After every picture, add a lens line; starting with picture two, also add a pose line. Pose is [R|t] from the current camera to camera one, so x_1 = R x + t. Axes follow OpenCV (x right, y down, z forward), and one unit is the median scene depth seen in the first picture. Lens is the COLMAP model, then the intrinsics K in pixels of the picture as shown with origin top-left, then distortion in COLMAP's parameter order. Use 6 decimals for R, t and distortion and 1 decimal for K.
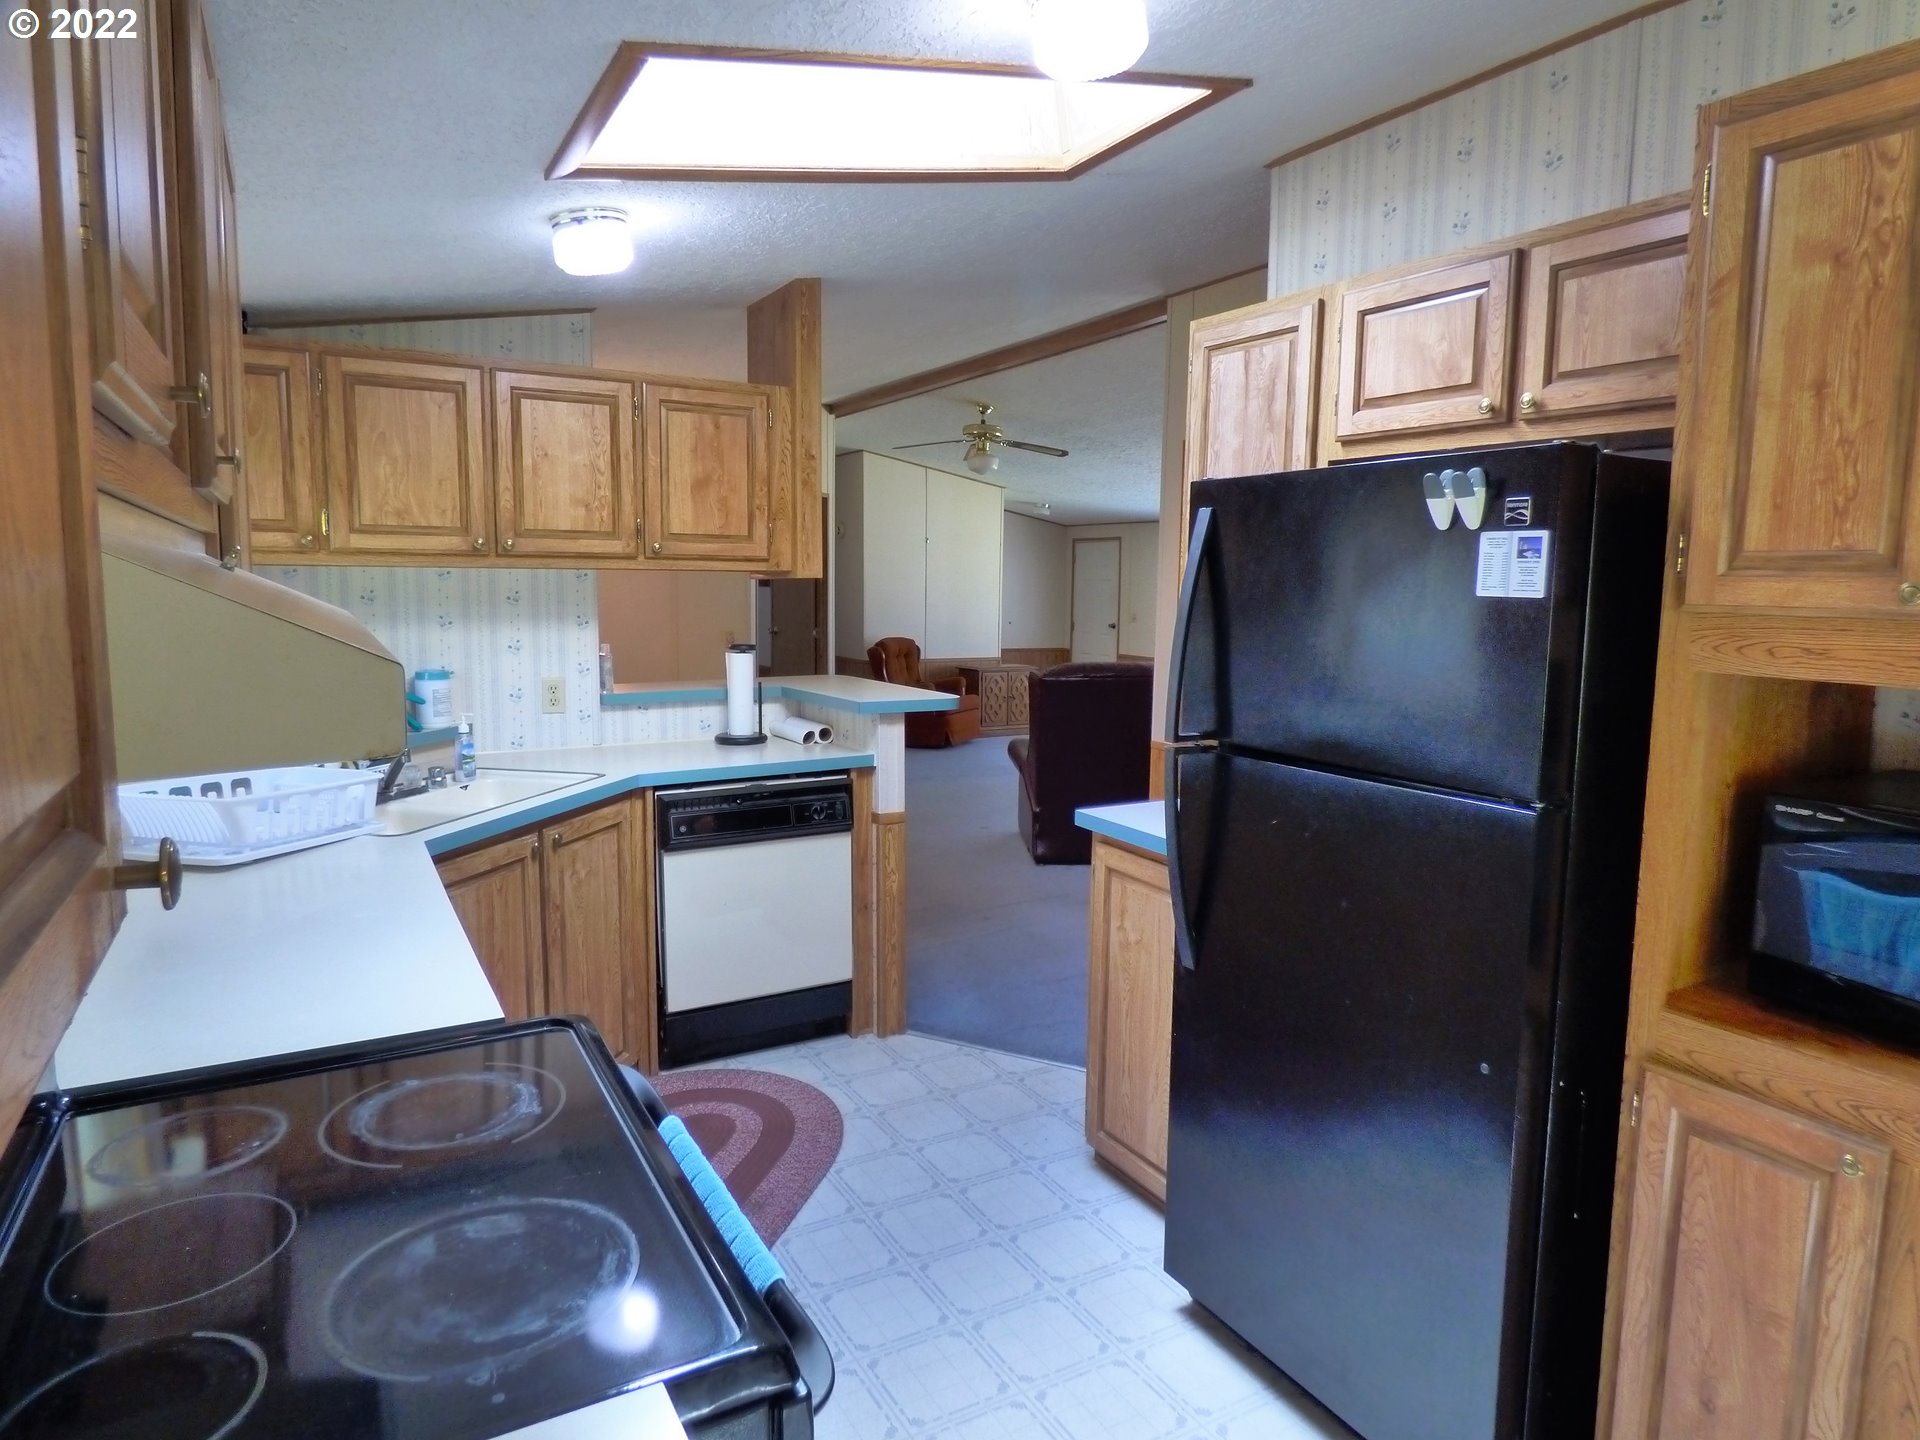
lens RADIAL K [[1165.0, 0, 959.8], [0, 1165.0, 724.7], [0, 0, 1]] dist [-0.004399, -0.002629]
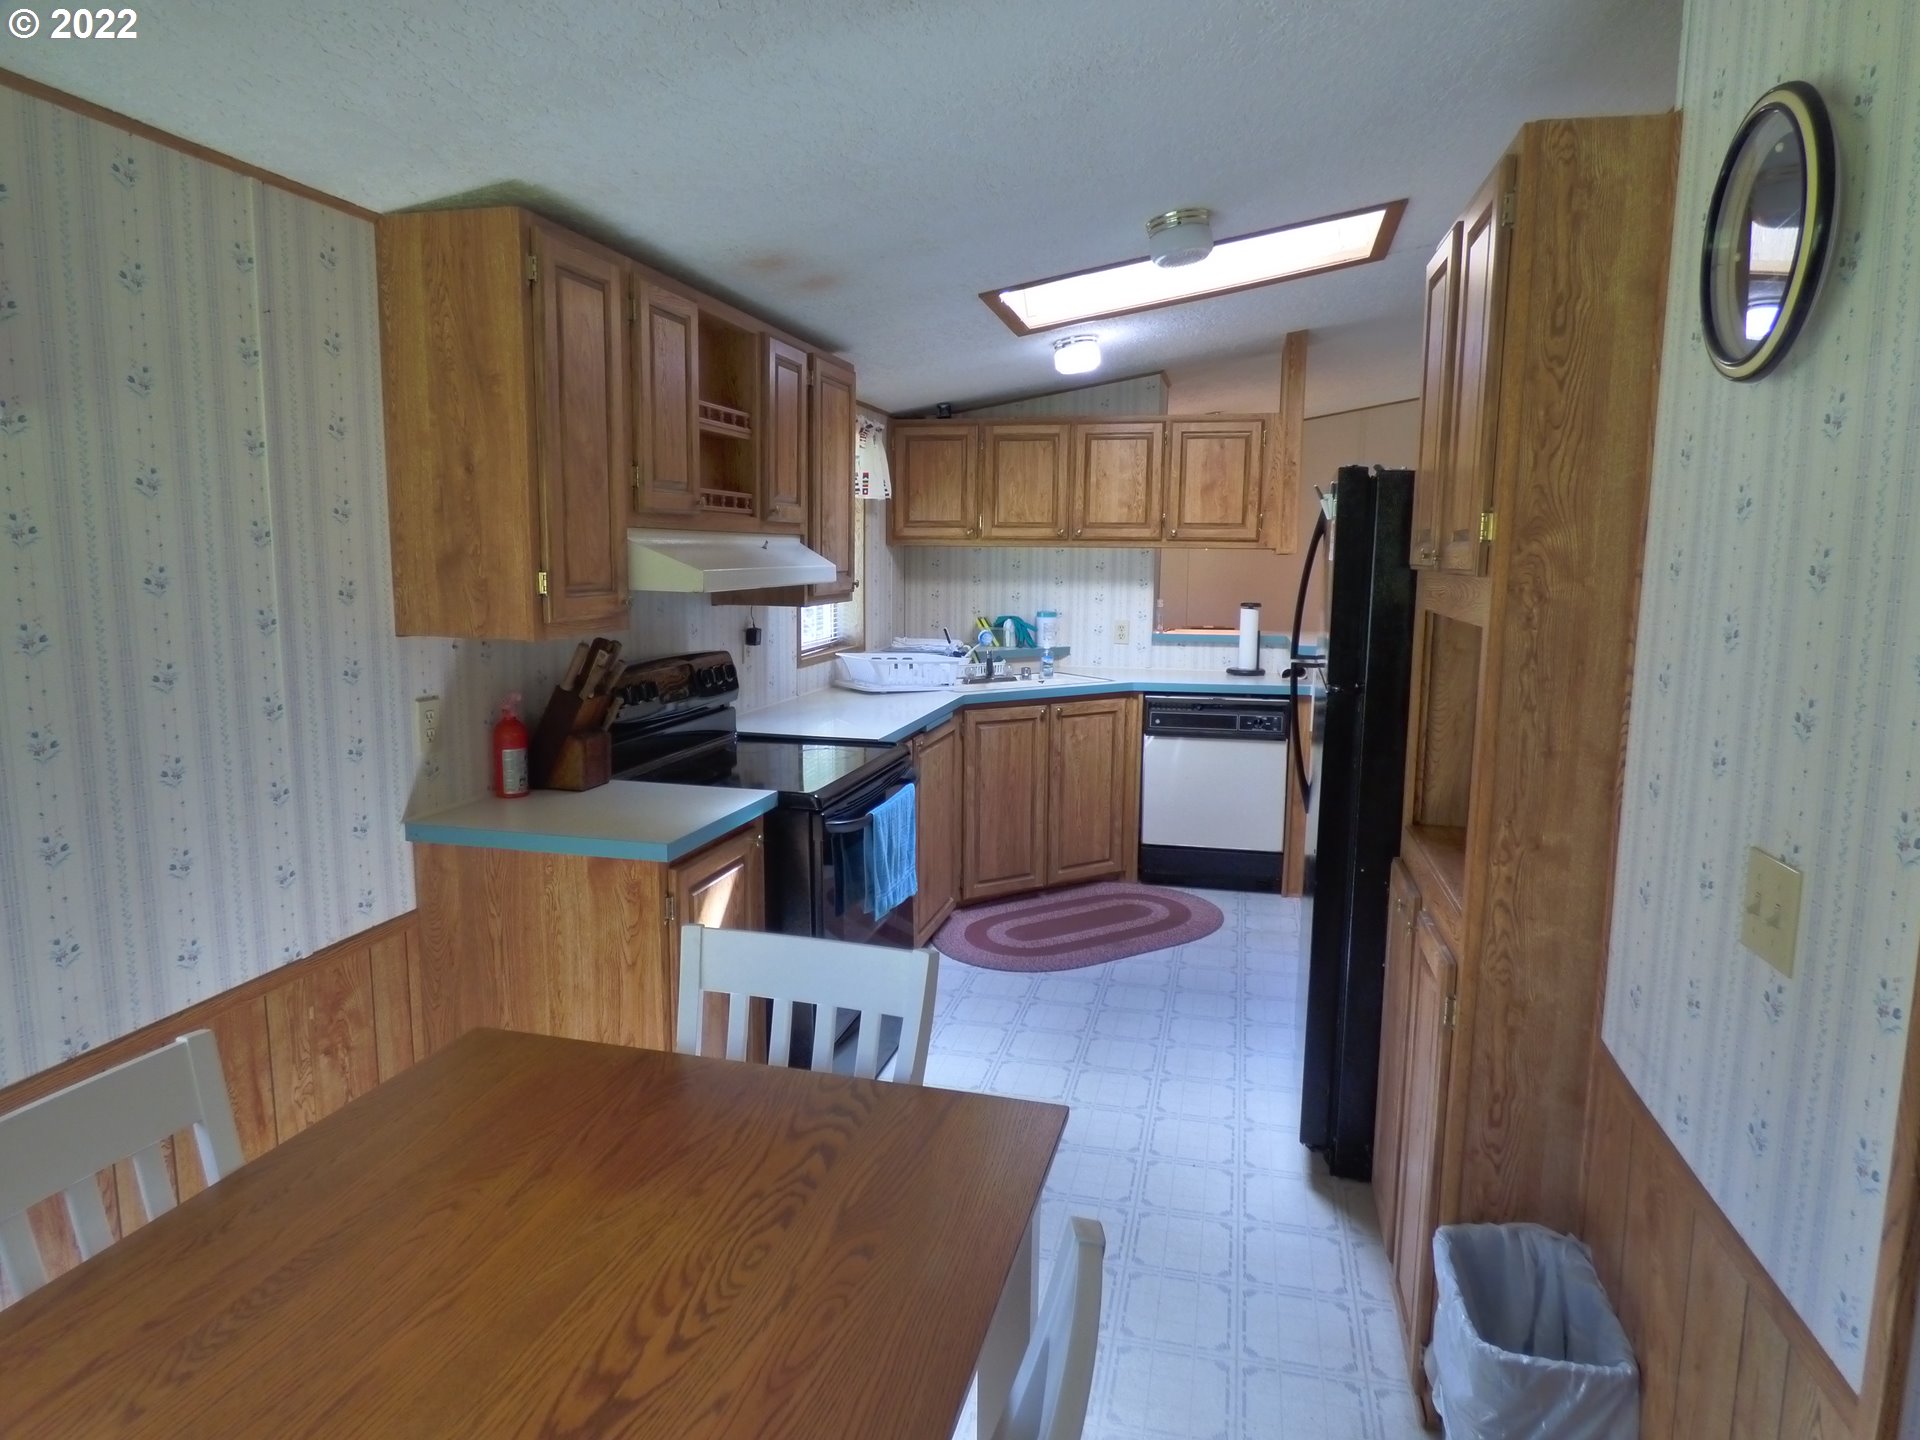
lens RADIAL K [[1165.0, 0, 952.6], [0, 1165.0, 727.0], [0, 0, 1]] dist [-0.004399, -0.002629]
pose [[0.726026, 0.098695, -0.680548, 0.580119], [-0.086736, 0.994886, 0.051748, 0.041285], [0.682176, 0.021458, 0.730873, -0.269868]]
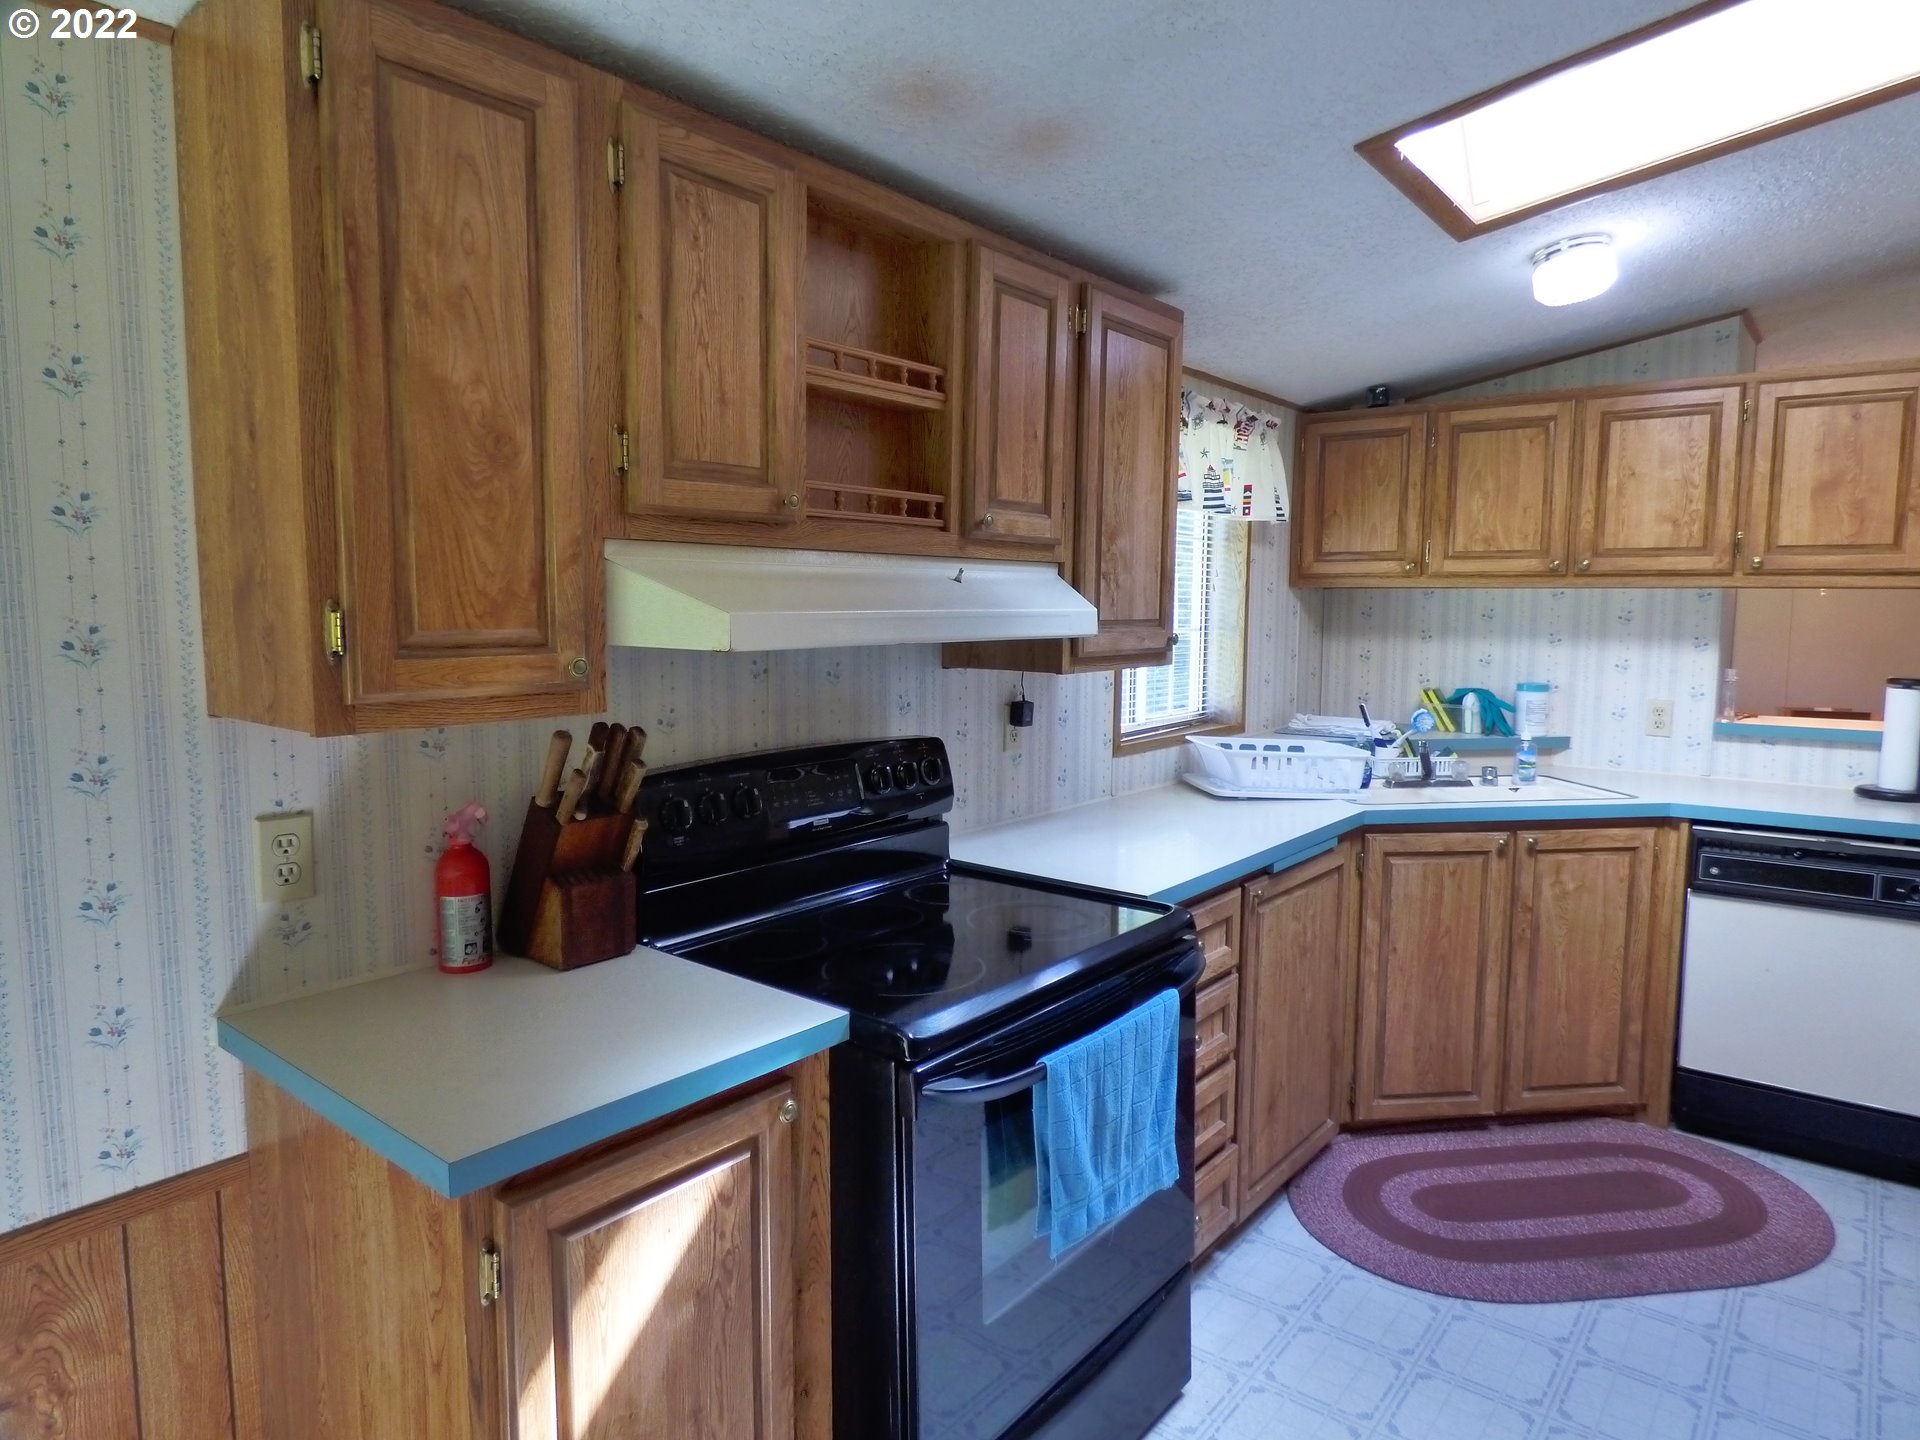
lens RADIAL K [[1165.0, 0, 969.0], [0, 1165.0, 717.9], [0, 0, 1]] dist [-0.004399, -0.002629]
pose [[0.379085, 0.084182, -0.921525, 0.358978], [-0.117546, 0.992167, 0.042281, 0.001547], [0.917866, 0.092294, 0.386011, 0.105105]]
